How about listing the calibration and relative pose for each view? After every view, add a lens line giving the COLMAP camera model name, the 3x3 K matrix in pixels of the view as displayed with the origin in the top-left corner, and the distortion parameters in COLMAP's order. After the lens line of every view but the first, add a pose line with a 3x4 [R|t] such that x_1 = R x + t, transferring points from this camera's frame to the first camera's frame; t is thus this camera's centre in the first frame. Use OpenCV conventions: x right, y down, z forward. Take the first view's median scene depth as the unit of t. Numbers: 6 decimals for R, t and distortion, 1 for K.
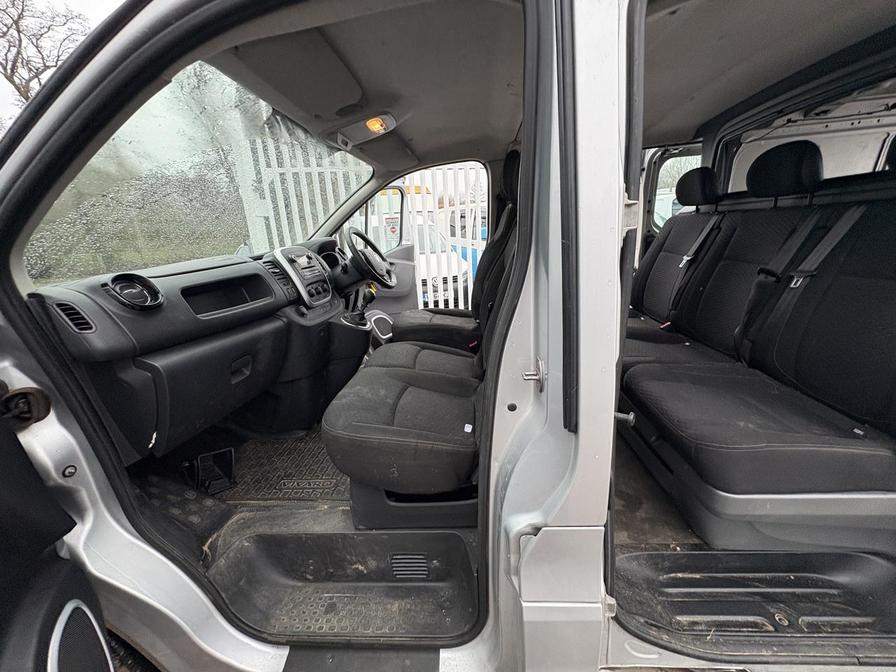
lens RADIAL K [[357.2, 0, 448.0], [0, 357.2, 336.0], [0, 0, 1]] dist [0.000547, -0.000386]
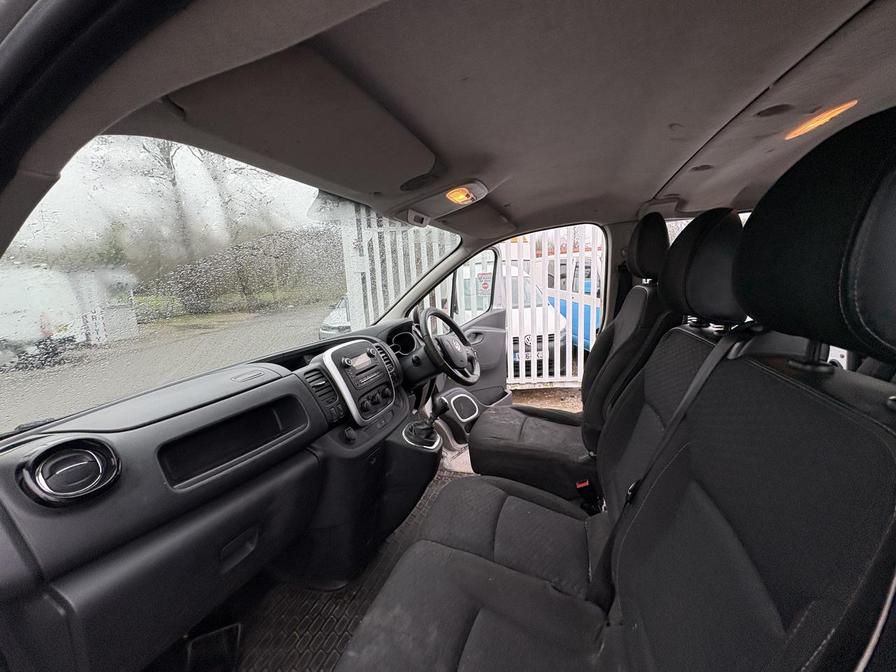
lens RADIAL K [[364.6, 0, 444.7], [0, 364.6, 344.0], [0, 0, 1]] dist [0.015233, -0.000098]
pose [[0.966064, 0.047920, -0.253819, -0.018117], [-0.073024, 0.993223, -0.090421, -0.149122], [0.247766, 0.105888, 0.963016, 0.206792]]
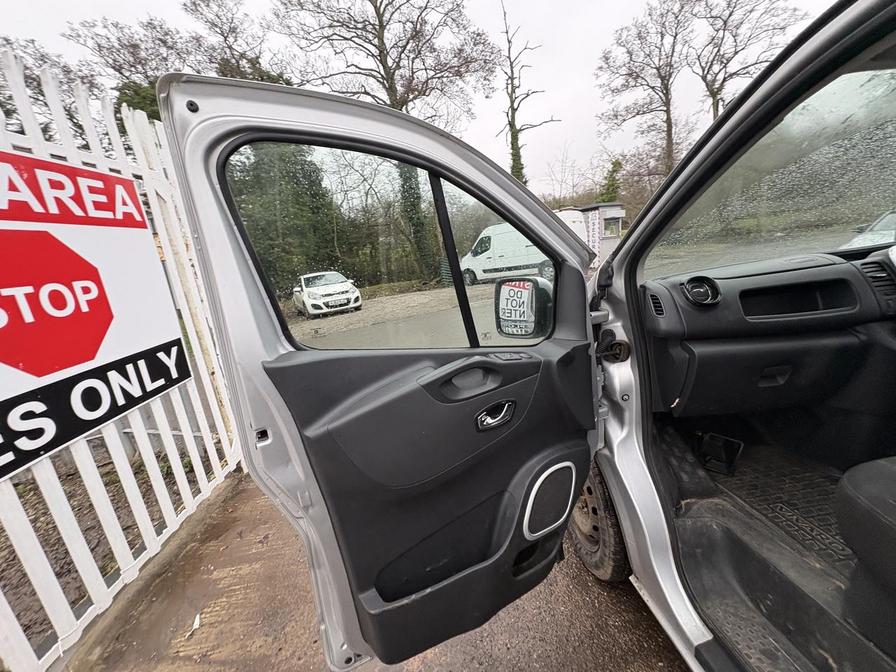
lens RADIAL K [[355.6, 0, 448.2], [0, 355.6, 337.6], [0, 0, 1]] dist [-0.000809, -0.000107]
pose [[0.178873, 0.271351, -0.945713, 0.088237], [-0.178345, 0.954234, 0.240063, -0.046848], [0.967573, 0.125722, 0.219081, -0.054873]]
